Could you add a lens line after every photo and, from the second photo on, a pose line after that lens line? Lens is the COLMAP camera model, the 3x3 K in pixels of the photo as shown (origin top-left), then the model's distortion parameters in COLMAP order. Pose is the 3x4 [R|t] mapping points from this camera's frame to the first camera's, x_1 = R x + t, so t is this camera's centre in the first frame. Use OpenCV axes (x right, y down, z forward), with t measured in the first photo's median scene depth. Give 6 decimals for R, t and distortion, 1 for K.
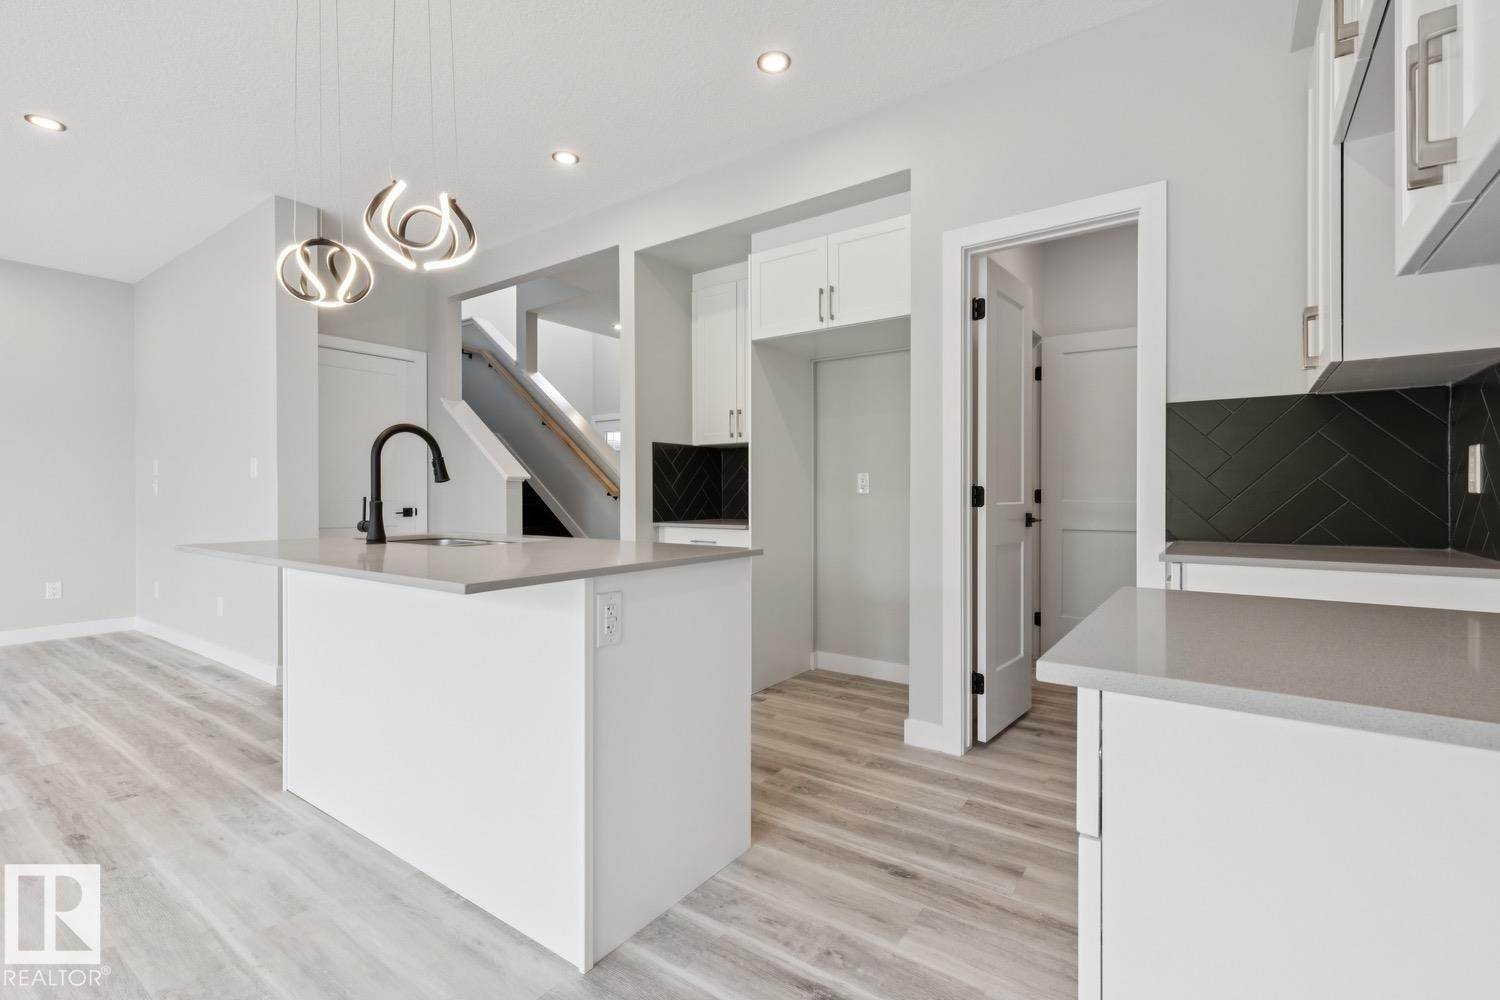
lens RADIAL K [[678.6, 0, 744.0], [0, 678.6, 493.2], [0, 0, 1]] dist [0.004822, -0.001705]
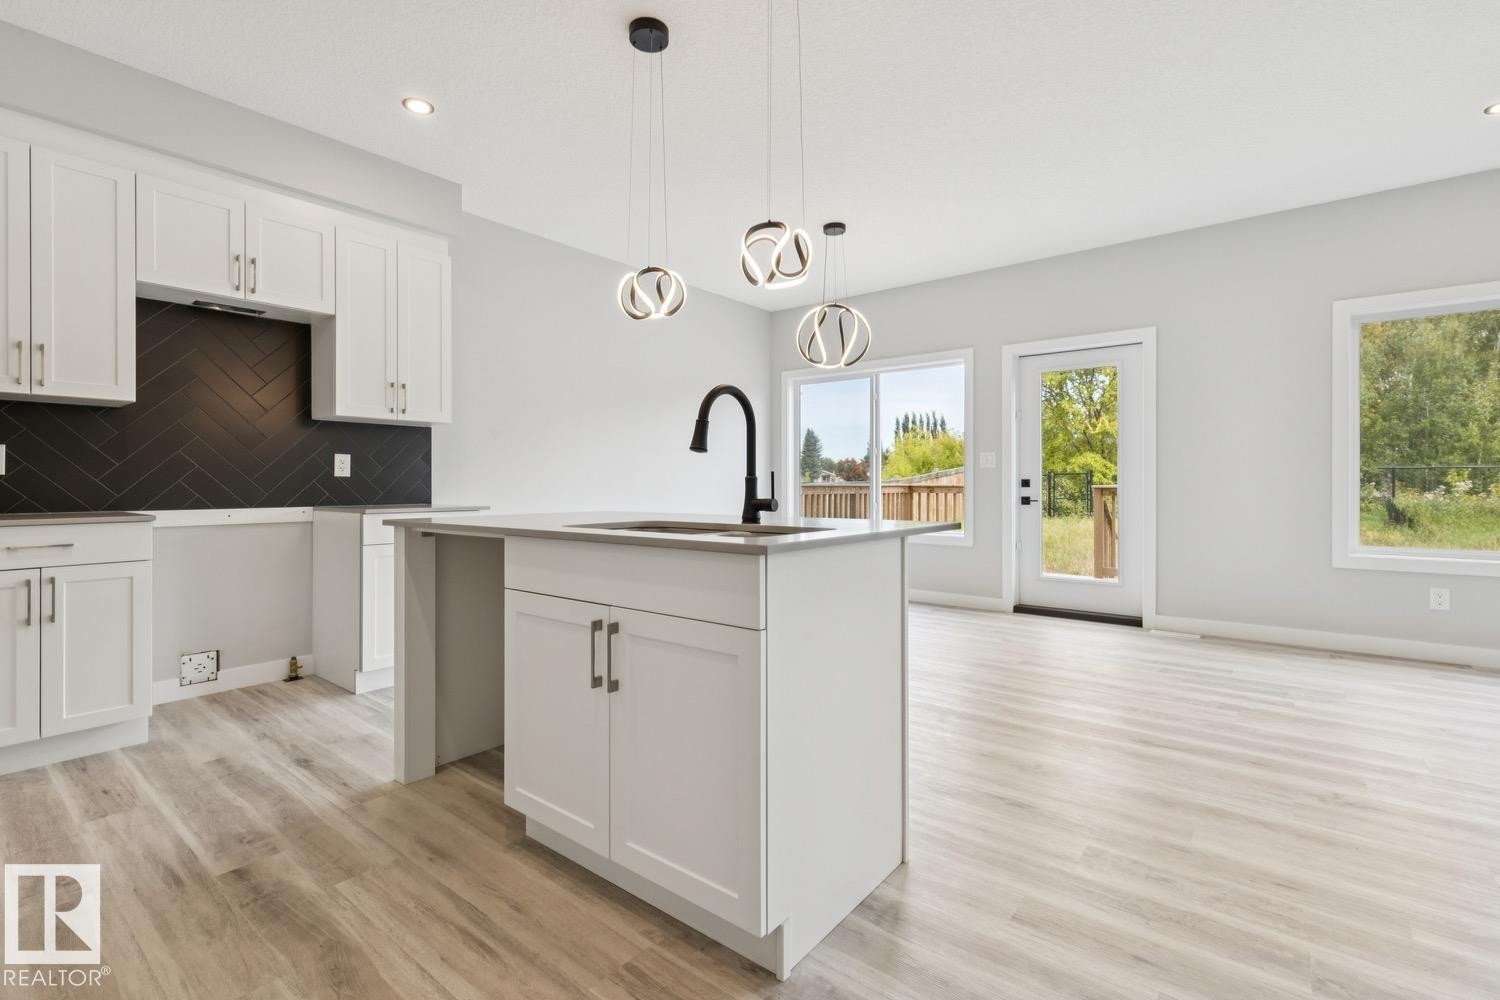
lens RADIAL K [[678.6, 0, 744.1], [0, 678.6, 482.3], [0, 0, 1]] dist [0.004822, -0.001705]
pose [[-0.998322, 0.004358, 0.057734, -0.467905], [0.004398, 0.999990, 0.000559, 0.015469], [-0.057731, 0.000812, -0.998332, 1.522064]]
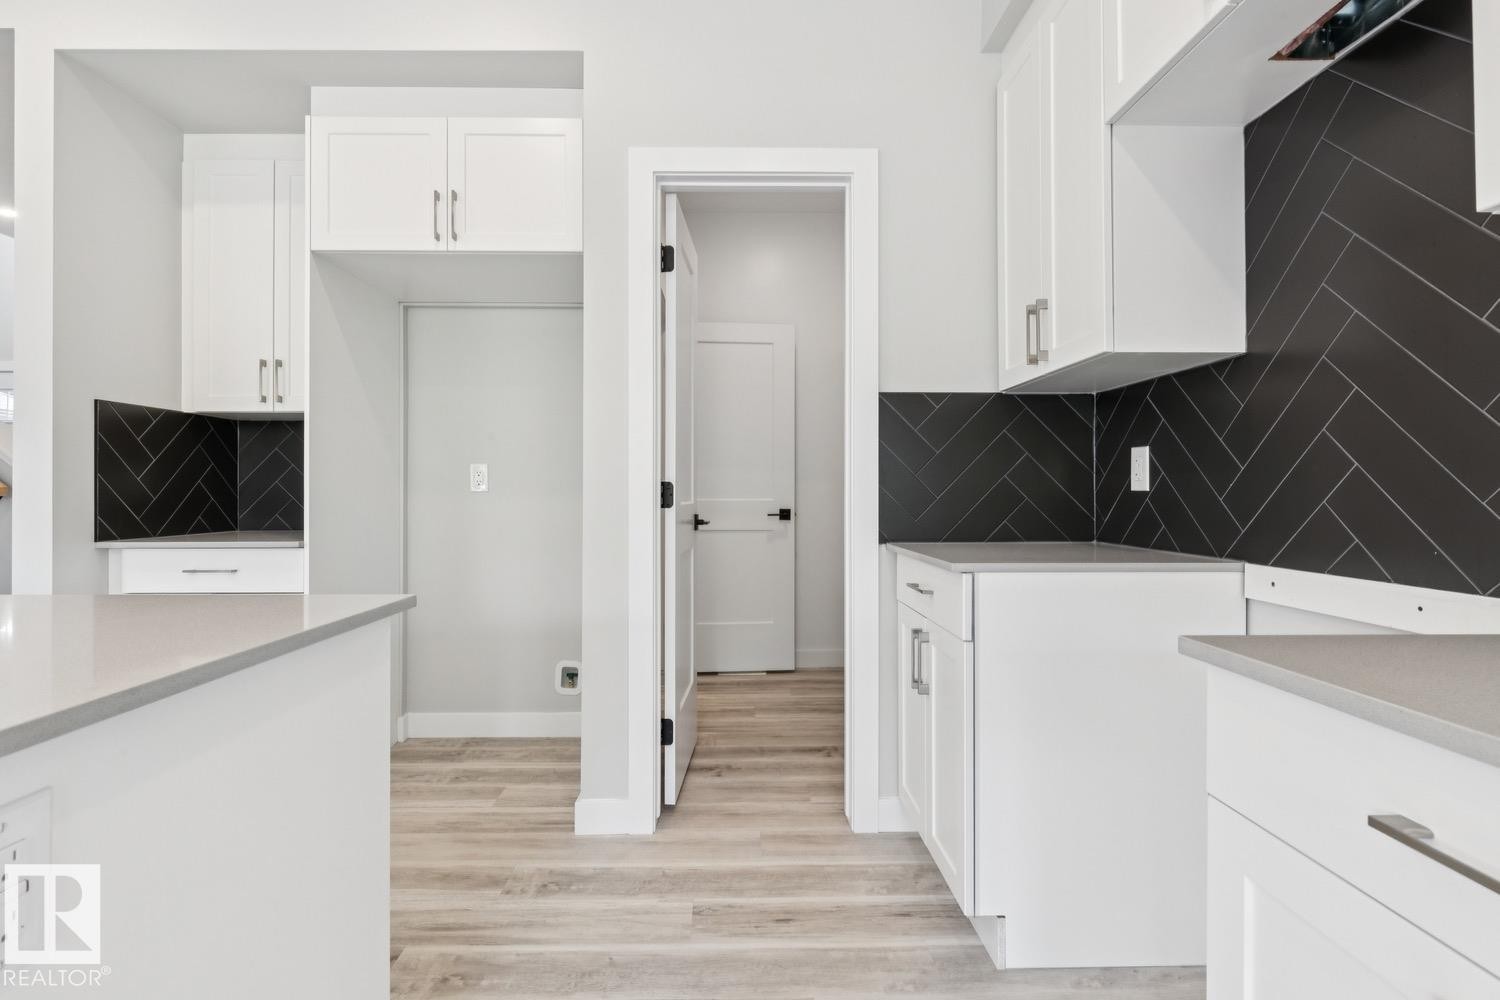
lens RADIAL K [[678.6, 0, 736.5], [0, 678.6, 490.0], [0, 0, 1]] dist [0.004822, -0.001705]
pose [[0.800479, 0.005310, 0.599337, -0.063885], [-0.001678, 0.999977, -0.006618, 0.004514], [-0.599358, 0.004292, 0.800469, 0.317451]]
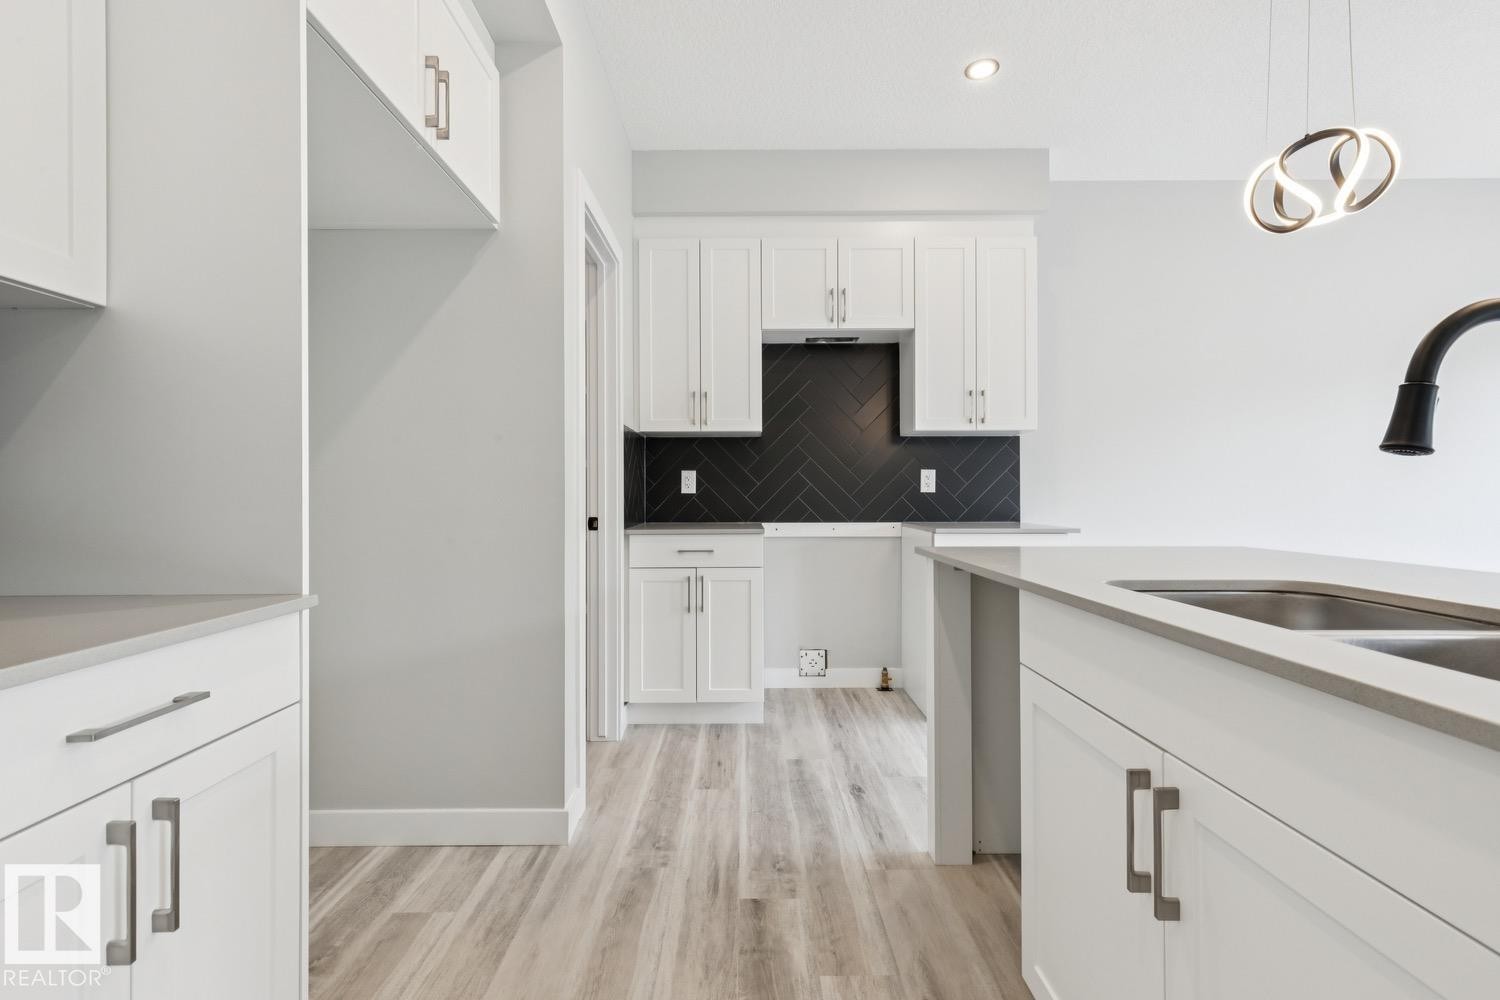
lens RADIAL K [[678.6, 0, 742.7], [0, 678.6, 489.2], [0, 0, 1]] dist [0.004822, -0.001705]
pose [[-0.581051, 0.008881, 0.813819, -0.461191], [0.006628, 0.999959, -0.006180, 0.001205], [-0.813840, 0.001803, -0.581086, 1.288654]]
